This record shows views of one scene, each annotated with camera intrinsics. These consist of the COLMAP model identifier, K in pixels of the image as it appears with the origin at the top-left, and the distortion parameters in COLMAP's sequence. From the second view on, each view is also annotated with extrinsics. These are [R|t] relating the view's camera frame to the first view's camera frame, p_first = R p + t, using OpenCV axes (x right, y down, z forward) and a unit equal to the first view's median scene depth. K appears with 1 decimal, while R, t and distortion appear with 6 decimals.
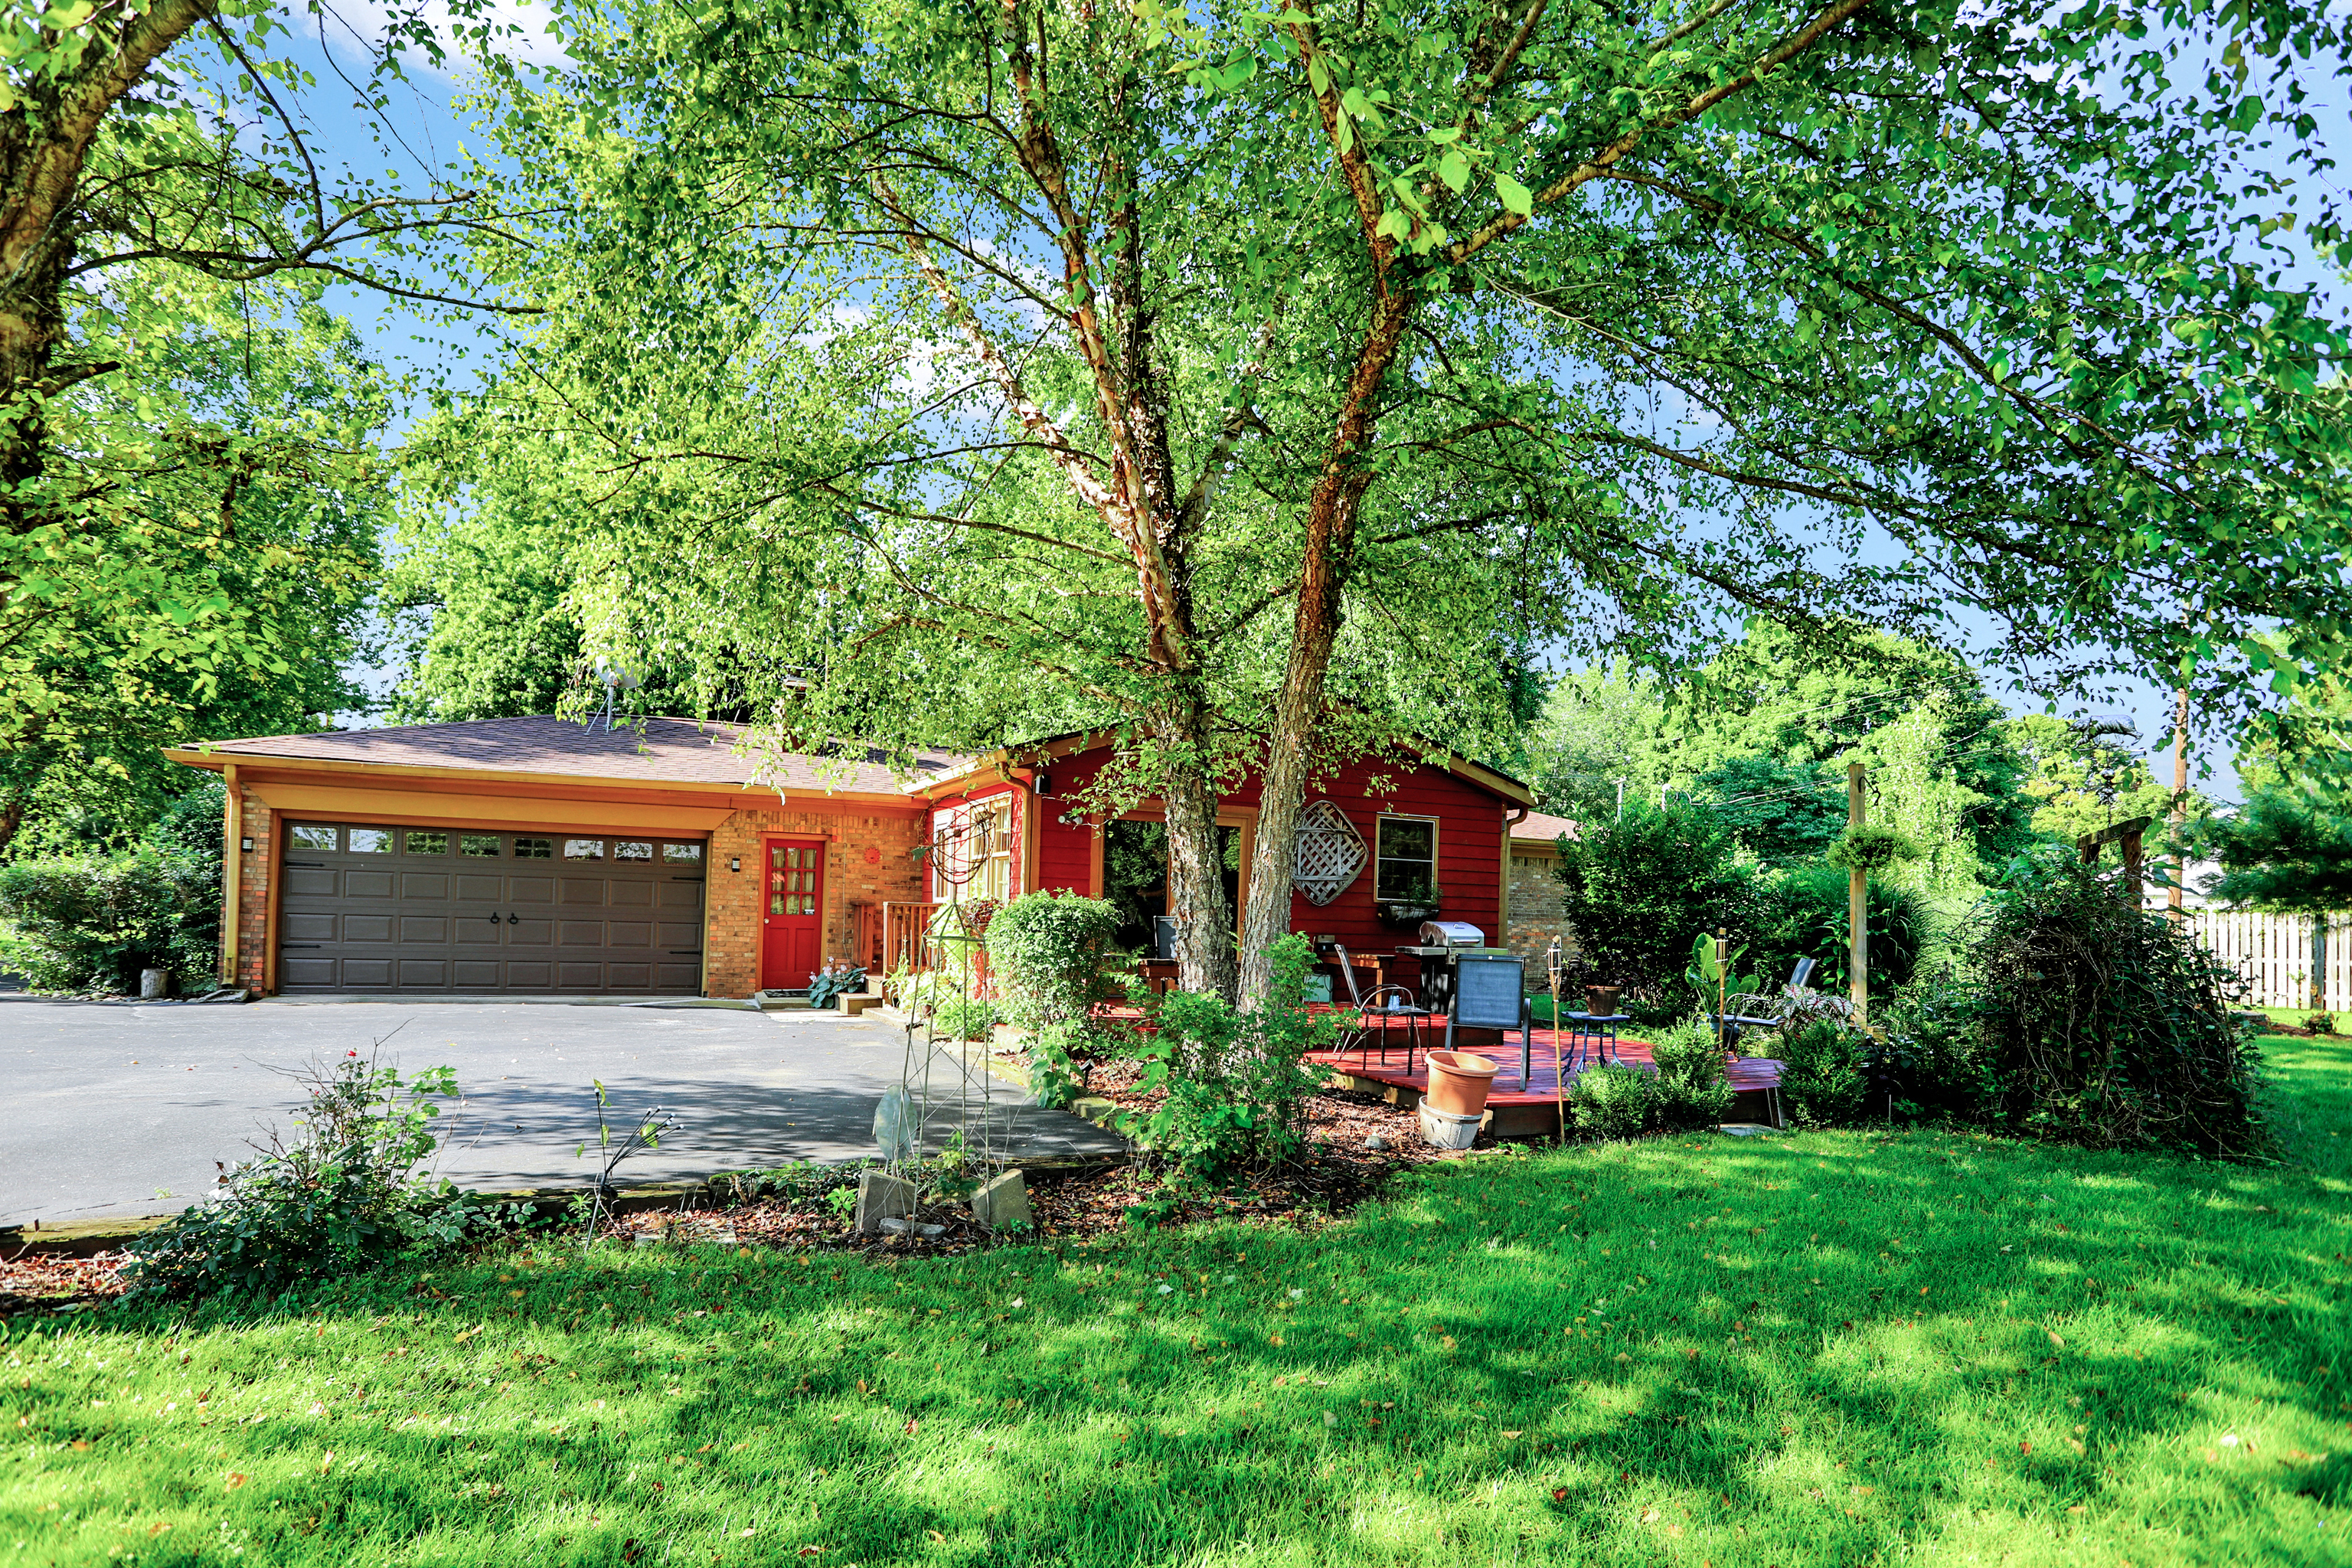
lens RADIAL K [[1148.9, 0, 1176.5], [0, 1148.9, 785.1], [0, 0, 1]] dist [-0.001196, 0.000077]
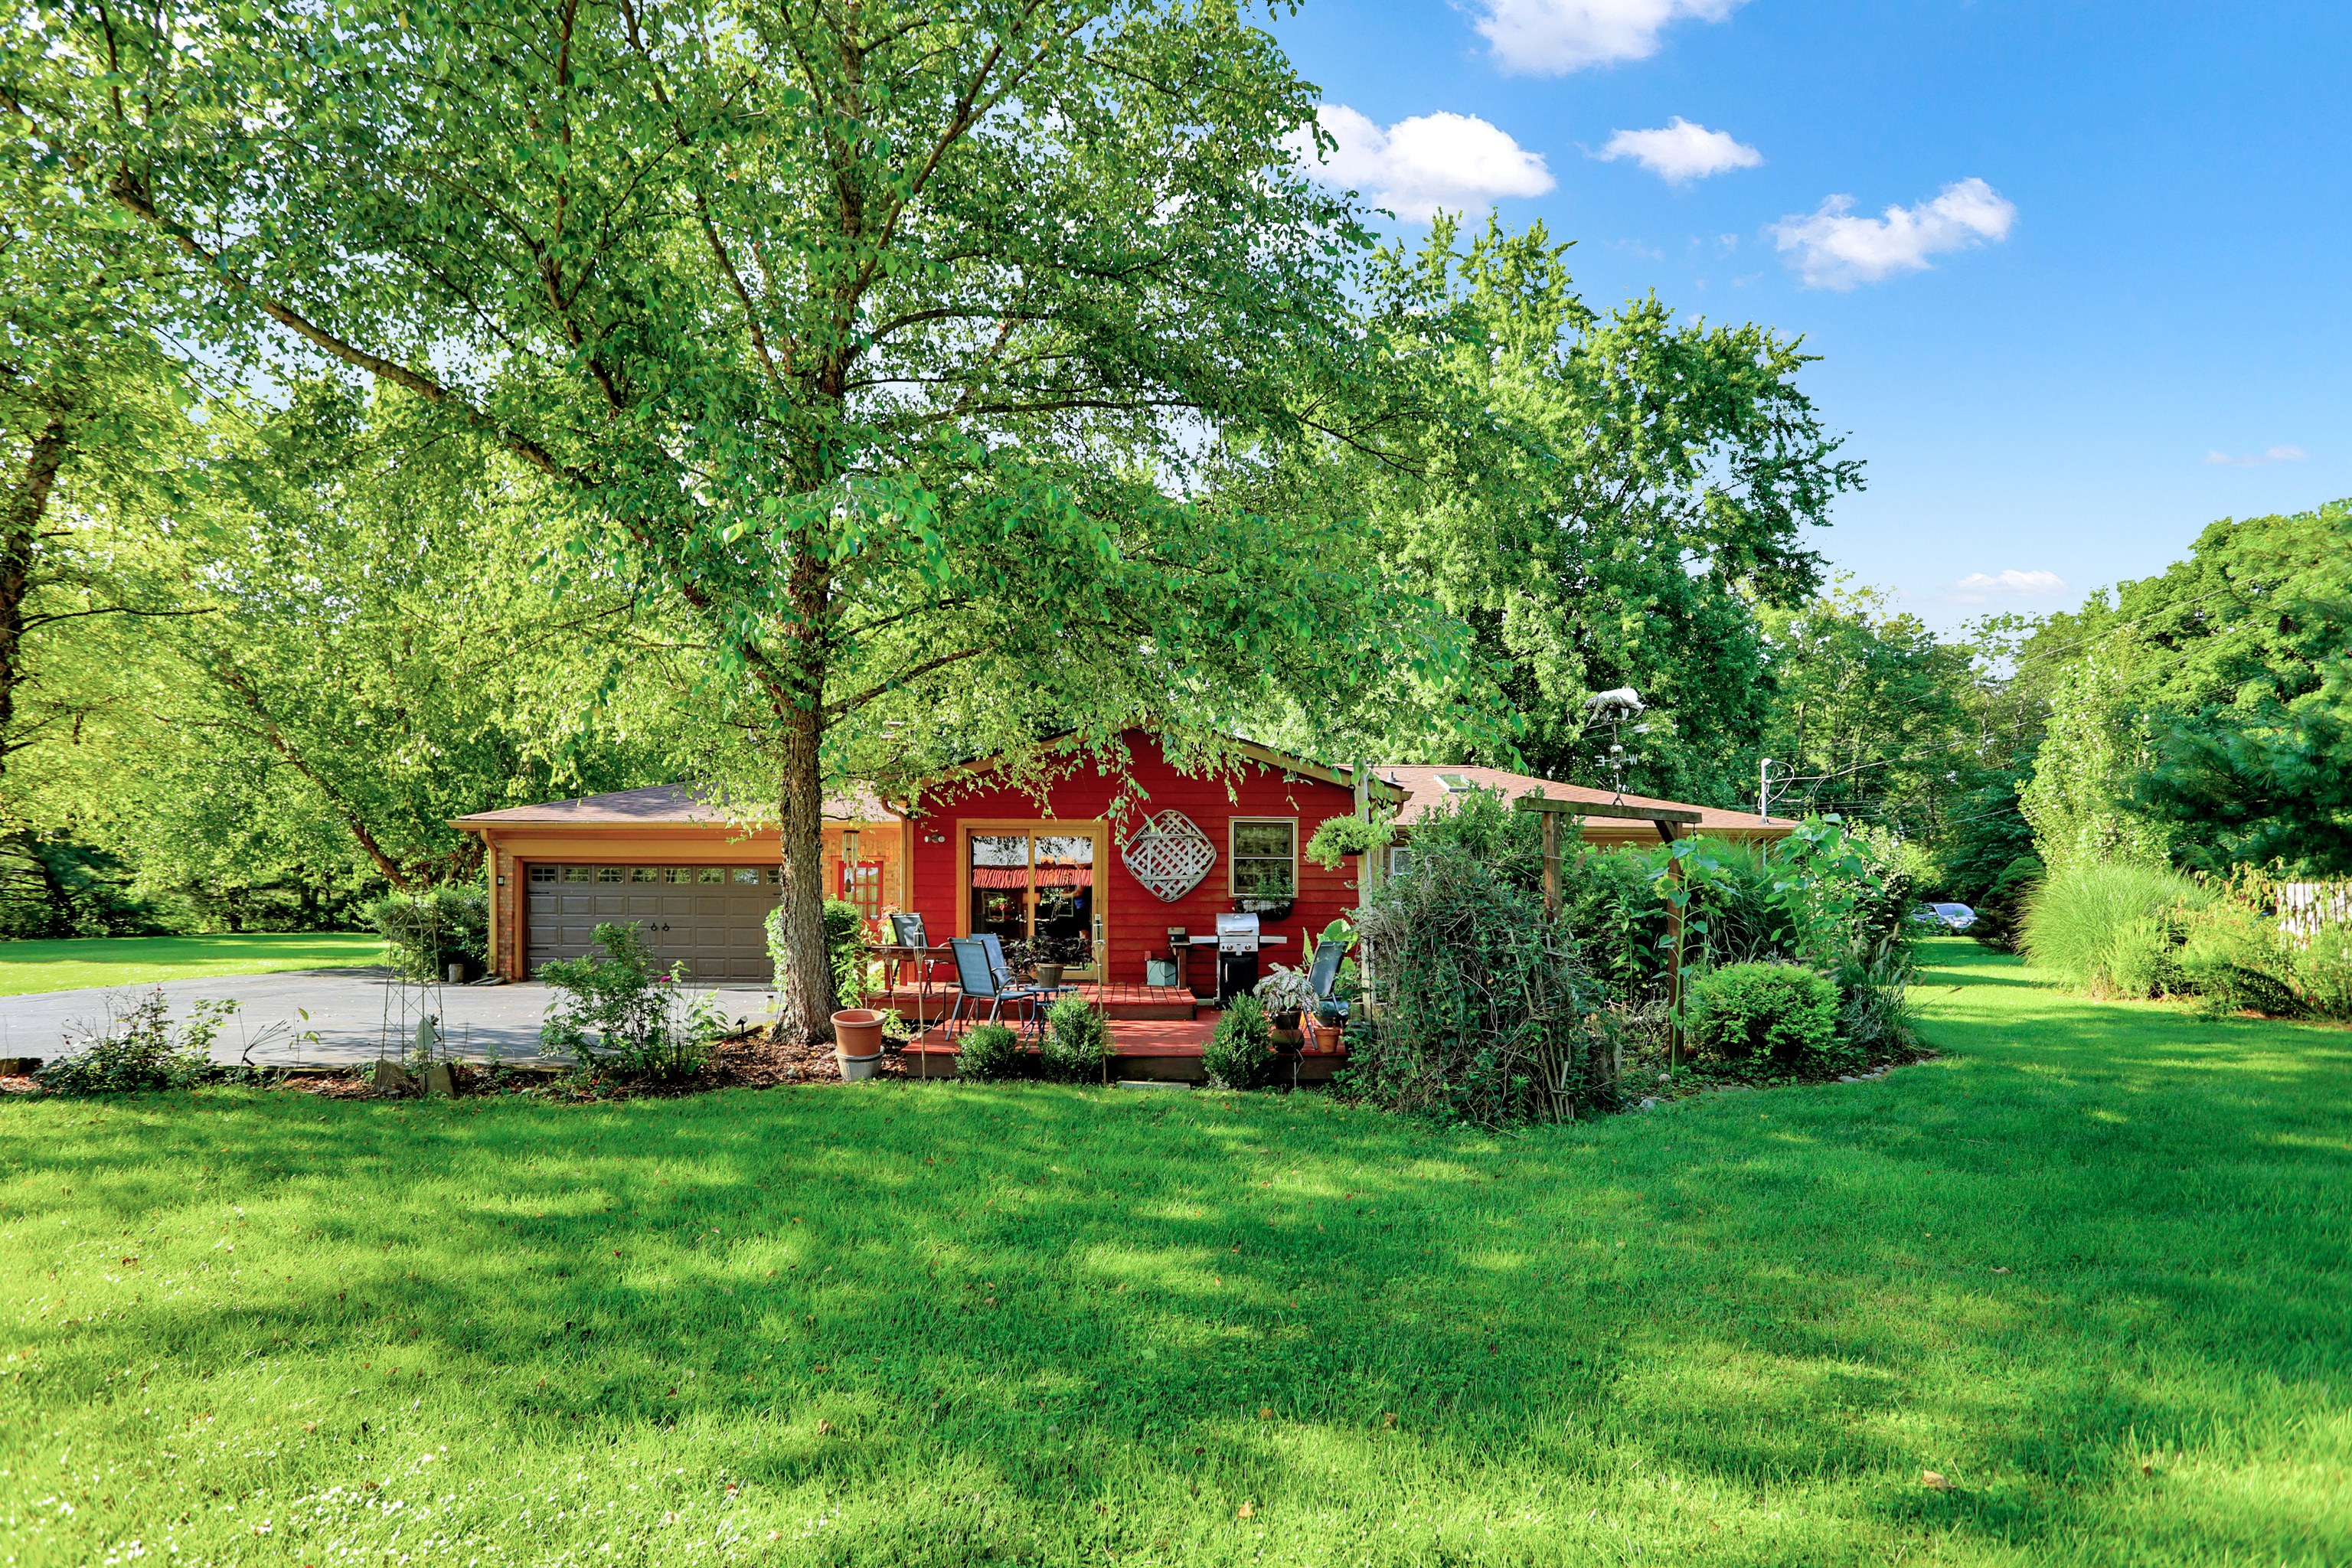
lens RADIAL K [[1148.9, 0, 1174.6], [0, 1148.9, 784.8], [0, 0, 1]] dist [-0.001196, 0.000077]
pose [[0.928234, -0.065585, -0.366170, 0.550077], [0.064349, 0.997806, -0.015597, 0.005978], [0.366389, -0.009085, 0.930417, -0.075967]]
